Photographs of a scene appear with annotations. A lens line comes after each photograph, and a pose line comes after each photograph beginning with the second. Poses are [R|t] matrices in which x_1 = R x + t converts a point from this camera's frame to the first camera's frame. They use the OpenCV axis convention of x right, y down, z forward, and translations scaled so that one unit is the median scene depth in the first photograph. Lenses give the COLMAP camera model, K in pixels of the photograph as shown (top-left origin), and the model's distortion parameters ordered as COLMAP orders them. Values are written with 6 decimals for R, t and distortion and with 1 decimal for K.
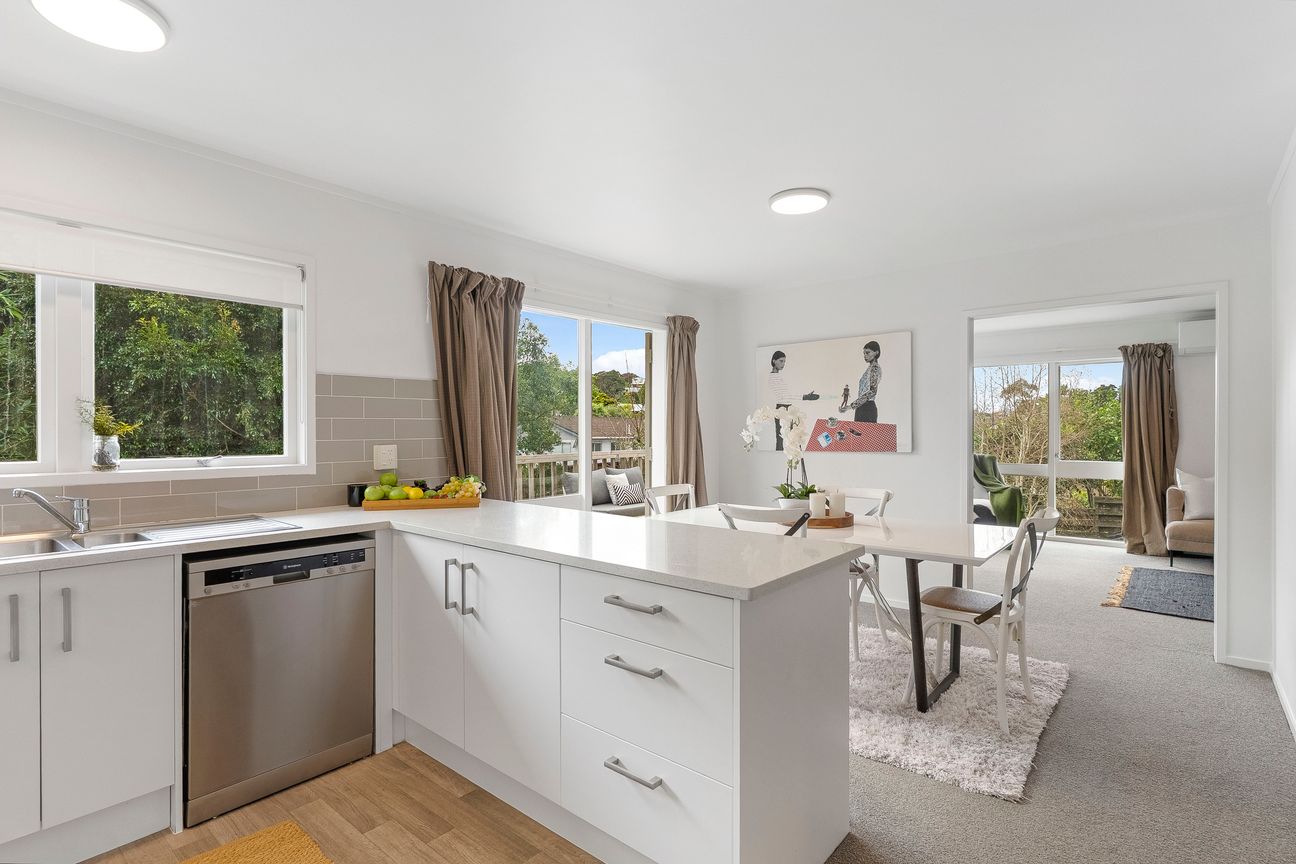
lens RADIAL K [[617.5, 0, 670.1], [0, 617.5, 426.7], [0, 0, 1]] dist [-0.000610, 0.000433]
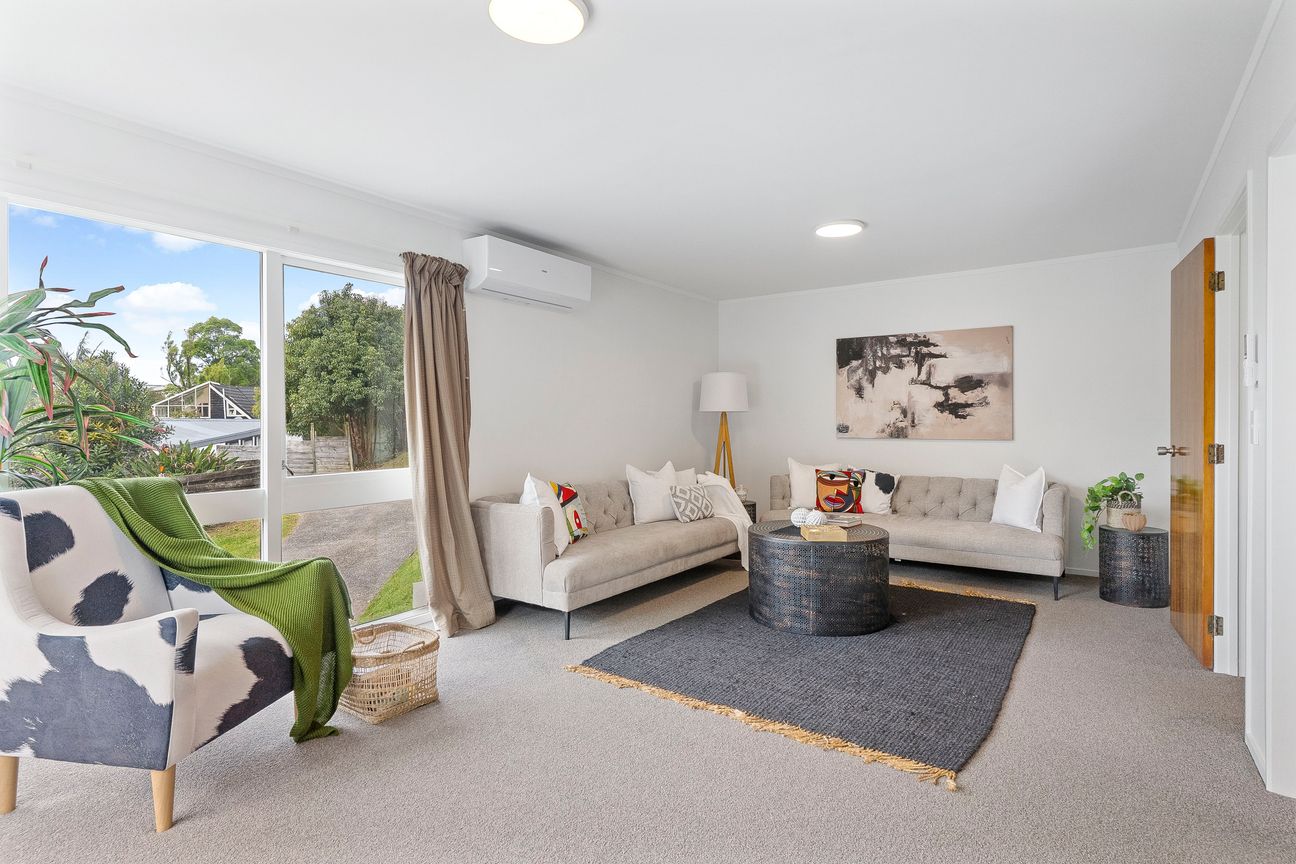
lens RADIAL K [[649.7, 0, 651.0], [0, 649.7, 420.6], [0, 0, 1]] dist [-0.000347, -0.000003]
pose [[-0.076097, 0.003510, 0.997094, 0.165624], [-0.002248, 0.999991, -0.003691, 0.017631], [-0.997098, -0.002523, -0.076089, 0.878129]]
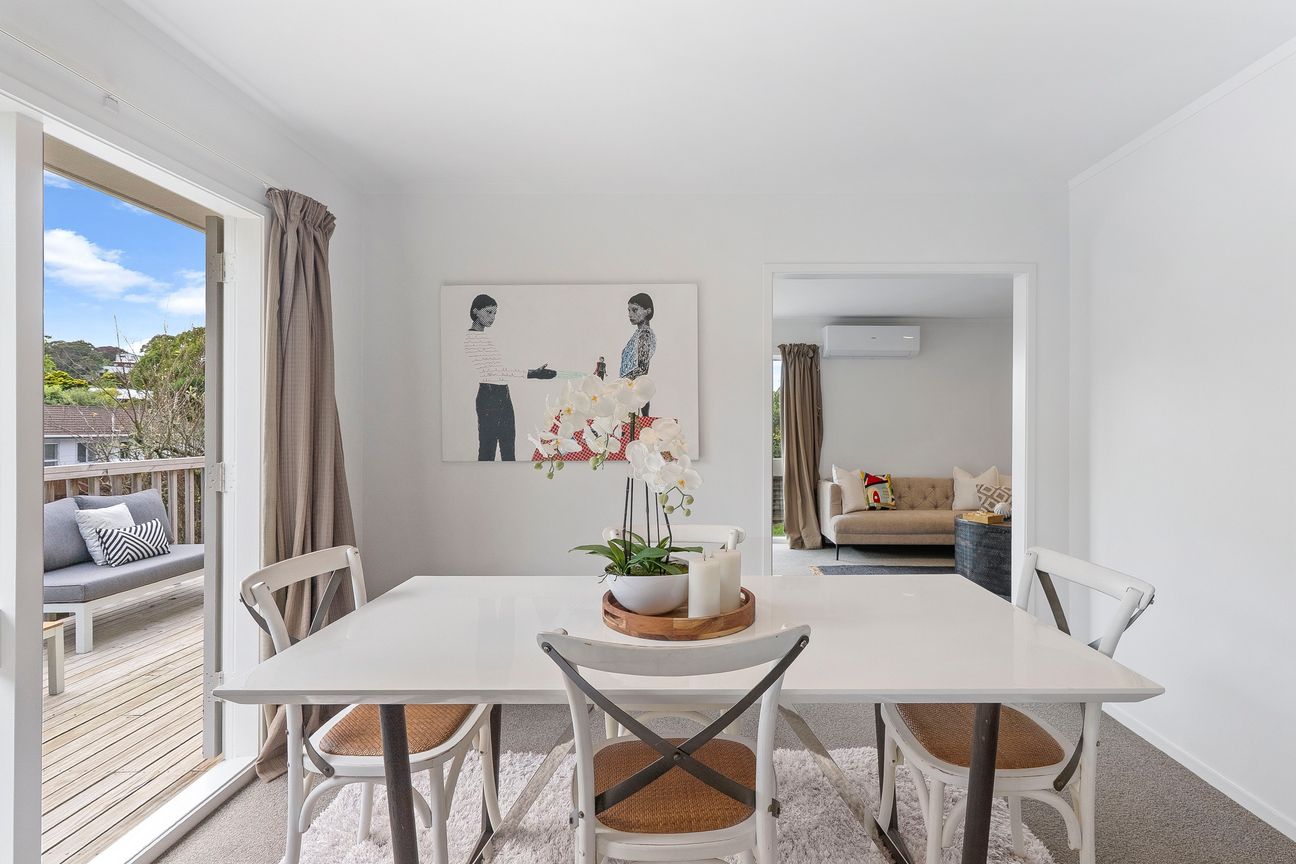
lens RADIAL K [[617.5, 0, 670.1], [0, 617.5, 426.7], [0, 0, 1]] dist [-0.000610, 0.000433]
pose [[0.782946, 0.002007, 0.622086, -0.043874], [-0.006466, 0.999967, 0.004912, 0.000892], [-0.622056, -0.007869, 0.782934, 0.335145]]
